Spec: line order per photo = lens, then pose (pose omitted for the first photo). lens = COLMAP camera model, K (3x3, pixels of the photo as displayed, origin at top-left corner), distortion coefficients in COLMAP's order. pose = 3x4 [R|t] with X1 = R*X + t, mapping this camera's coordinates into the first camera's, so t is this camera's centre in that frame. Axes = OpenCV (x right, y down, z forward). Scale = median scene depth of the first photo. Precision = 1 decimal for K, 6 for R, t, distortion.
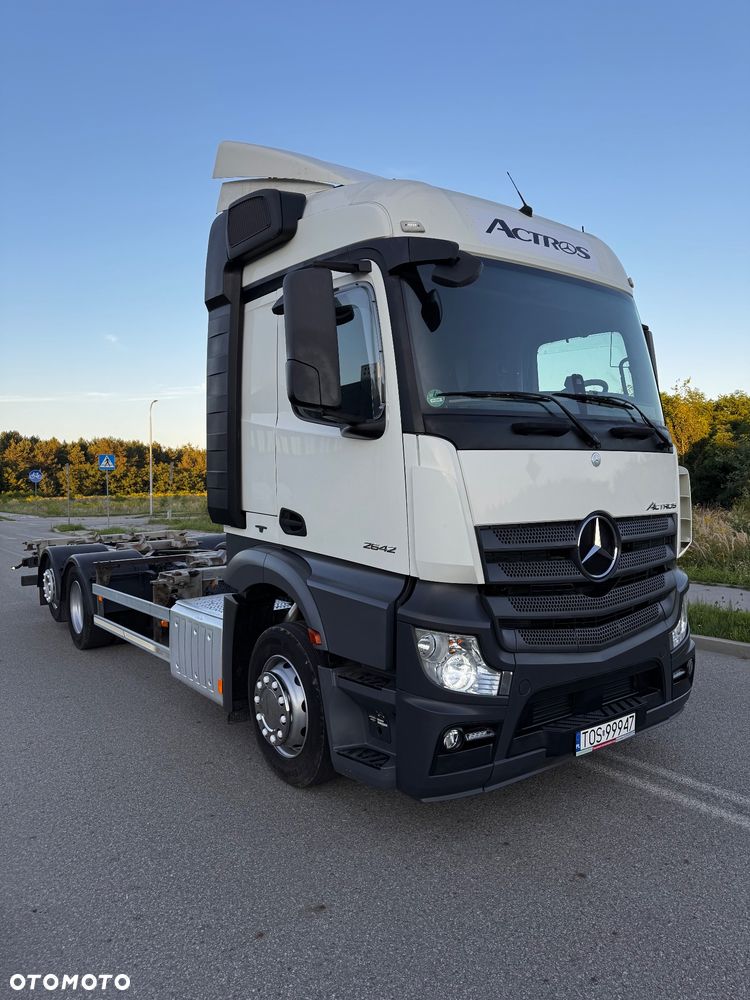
lens RADIAL K [[699.4, 0, 372.7], [0, 699.4, 500.6], [0, 0, 1]] dist [0.098647, -0.137635]
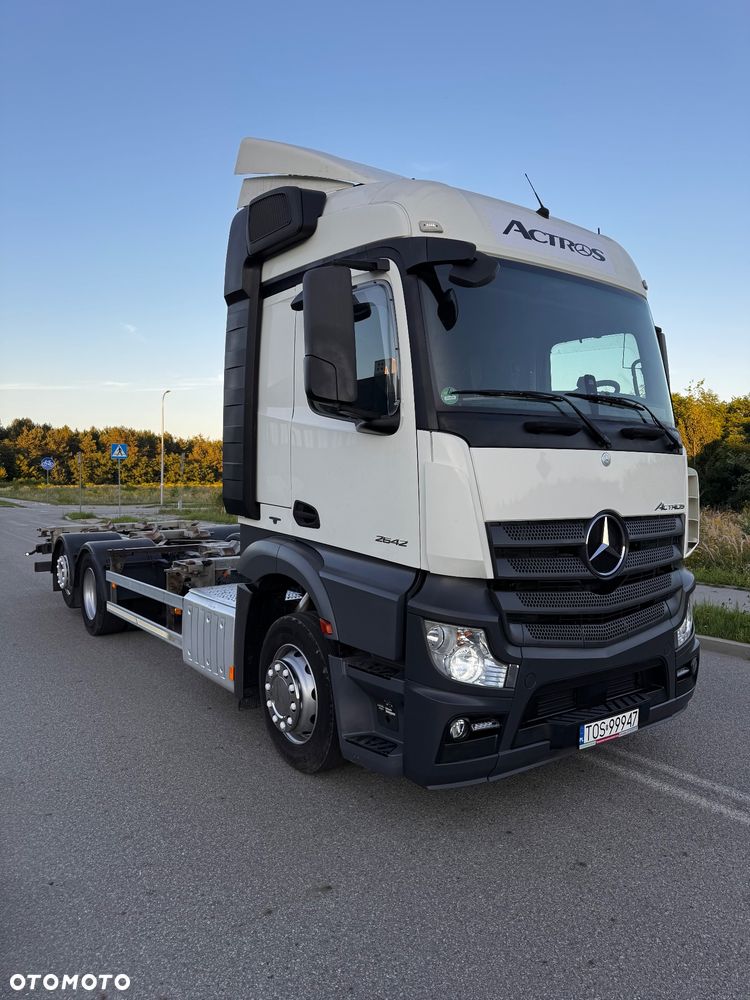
lens RADIAL K [[699.7, 0, 375.0], [0, 699.7, 500.0], [0, 0, 1]] dist [0.103129, -0.148091]
pose [[0.999710, 0.021977, -0.009796, -0.004905], [-0.021913, 0.999738, 0.006639, 0.001048], [0.009940, -0.006422, 0.999930, -0.021041]]
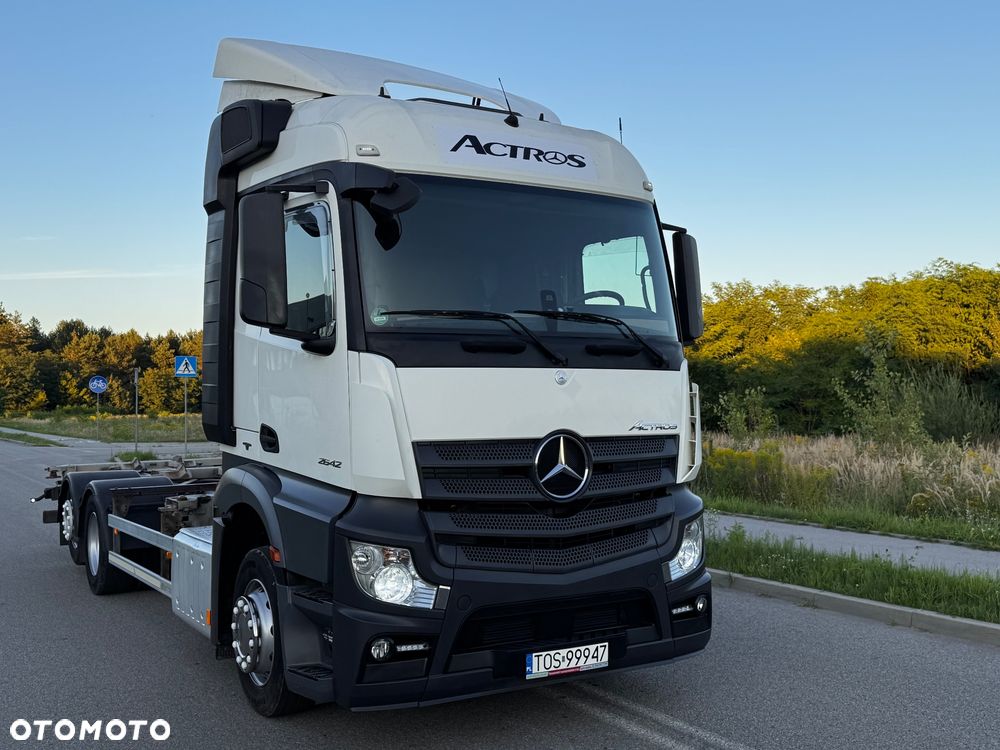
lens RADIAL K [[1049.2, 0, 500.5], [0, 1049.2, 378.5], [0, 0, 1]] dist [0.199146, -0.422262]
pose [[0.995769, 0.008465, -0.091503, 0.350620], [-0.012428, 0.999005, -0.042838, 0.007018], [0.091049, 0.043794, 0.994883, -0.446847]]
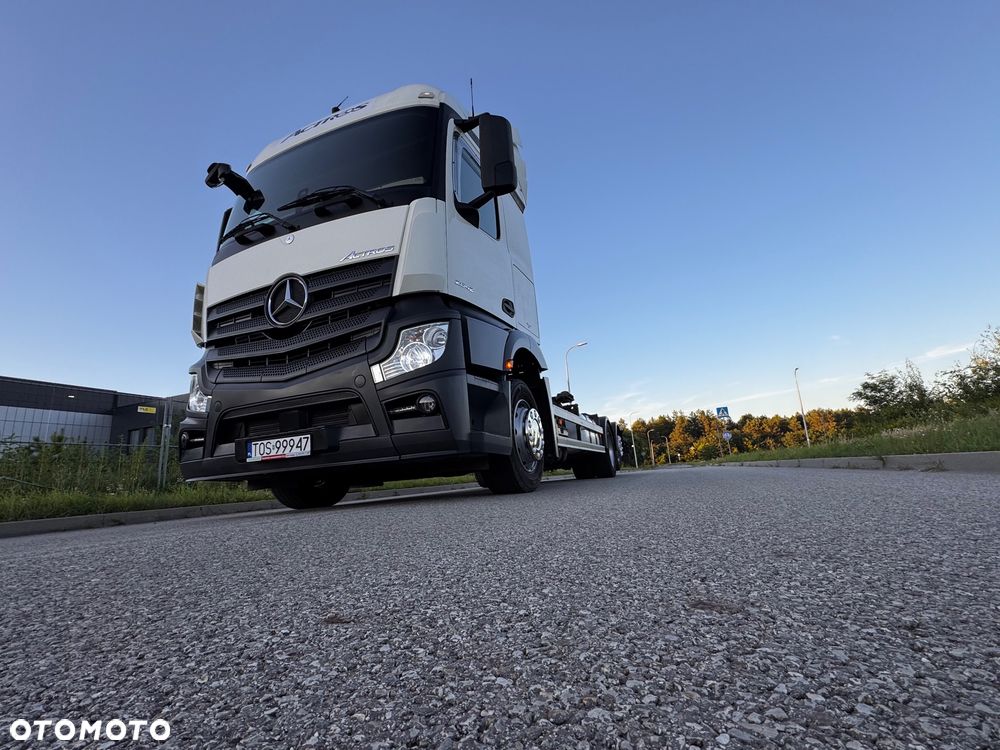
lens RADIAL K [[455.6, 0, 500.0], [0, 455.6, 375.0], [0, 0, 1]] dist [-0.004130, 0.006643]
pose [[0.535179, -0.211604, -0.817806, 1.111660], [0.049385, 0.974299, -0.219778, 0.374867], [0.843294, 0.077233, 0.531875, 0.859410]]
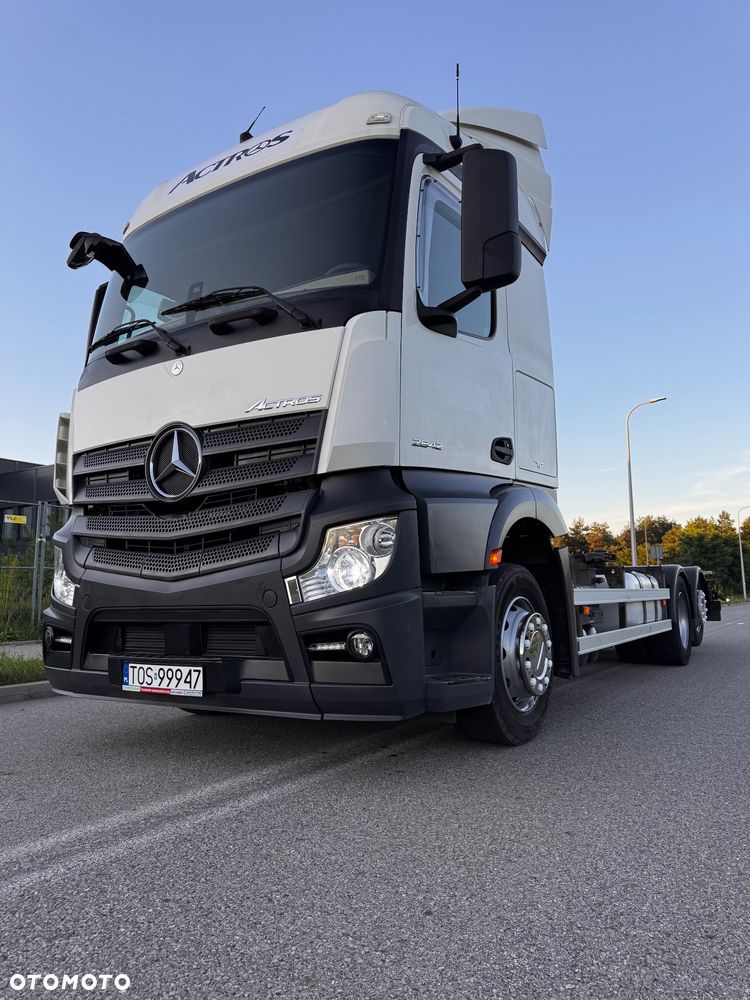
lens RADIAL K [[696.1, 0, 375.0], [0, 696.1, 500.0], [0, 0, 1]] dist [0.150971, -0.277541]
pose [[0.365071, -0.111654, -0.924260, 1.168284], [-0.013892, 0.992018, -0.125326, 0.209015], [0.930876, 0.058593, 0.360606, 0.878966]]
